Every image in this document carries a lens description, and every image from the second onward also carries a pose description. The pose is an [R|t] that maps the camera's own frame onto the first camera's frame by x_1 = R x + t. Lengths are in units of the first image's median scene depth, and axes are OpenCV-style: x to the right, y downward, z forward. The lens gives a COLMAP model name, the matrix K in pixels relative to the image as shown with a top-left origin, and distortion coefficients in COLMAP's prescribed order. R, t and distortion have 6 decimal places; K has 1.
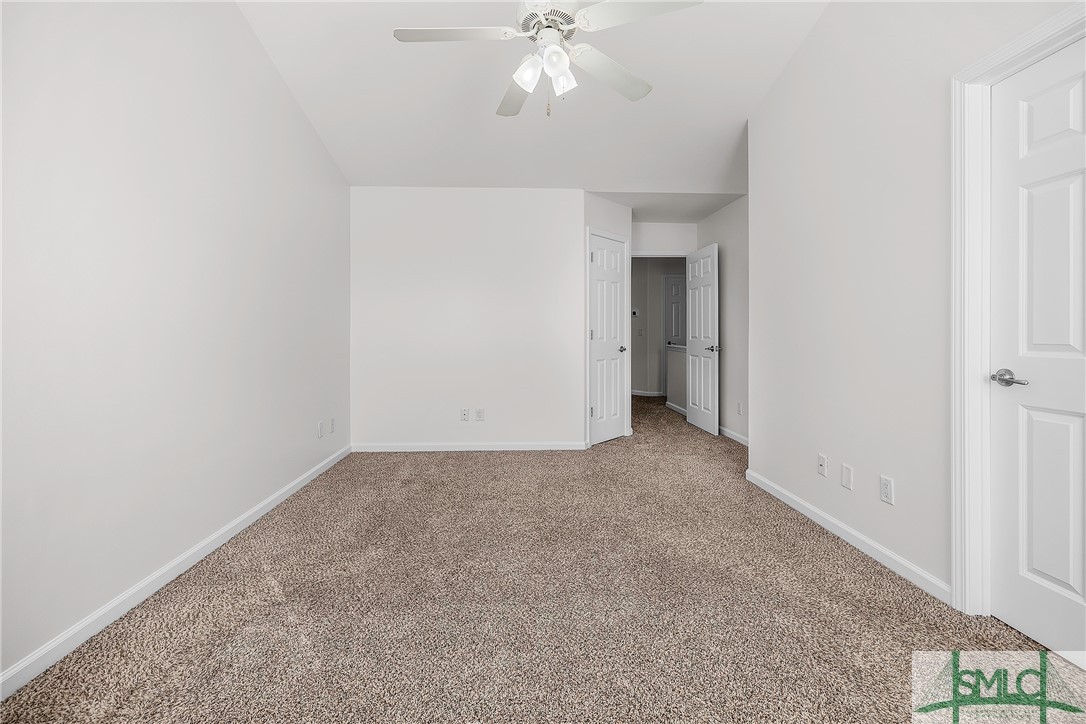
lens RADIAL K [[462.9, 0, 542.2], [0, 462.9, 336.3], [0, 0, 1]] dist [0.000219, 0.000112]
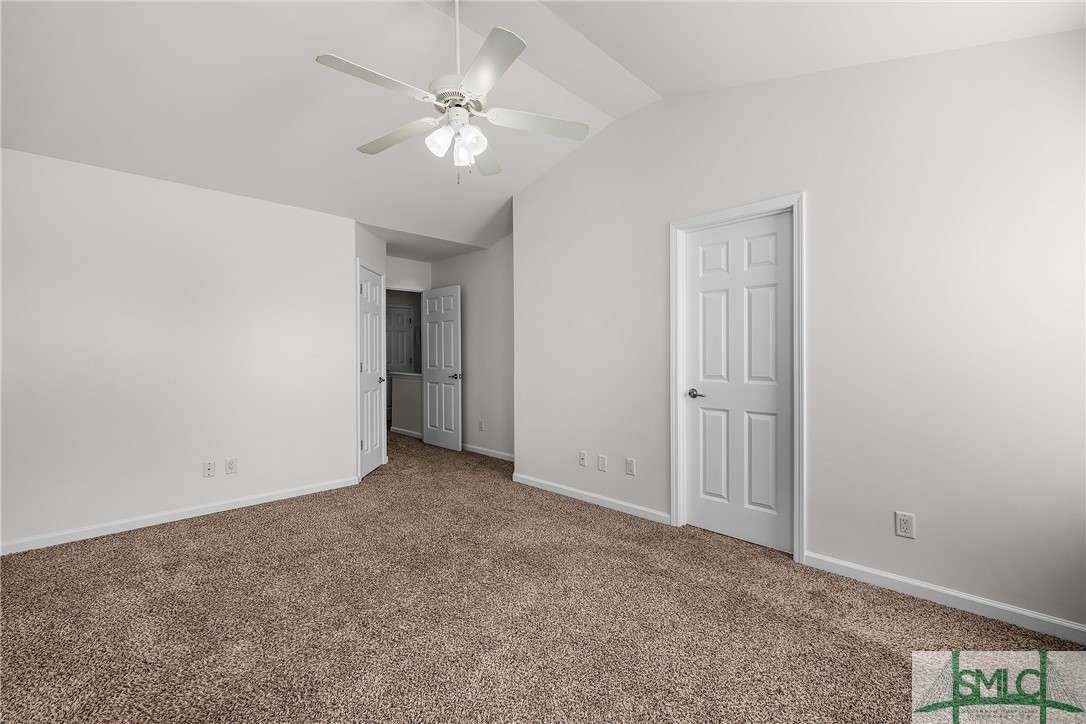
lens RADIAL K [[451.7, 0, 544.9], [0, 451.7, 359.1], [0, 0, 1]] dist [-0.000605, 0.000211]
pose [[0.746615, -0.008088, 0.665207, -0.360604], [0.006846, 0.999967, 0.004474, -0.033513], [-0.665221, 0.001214, 0.746646, 0.024830]]
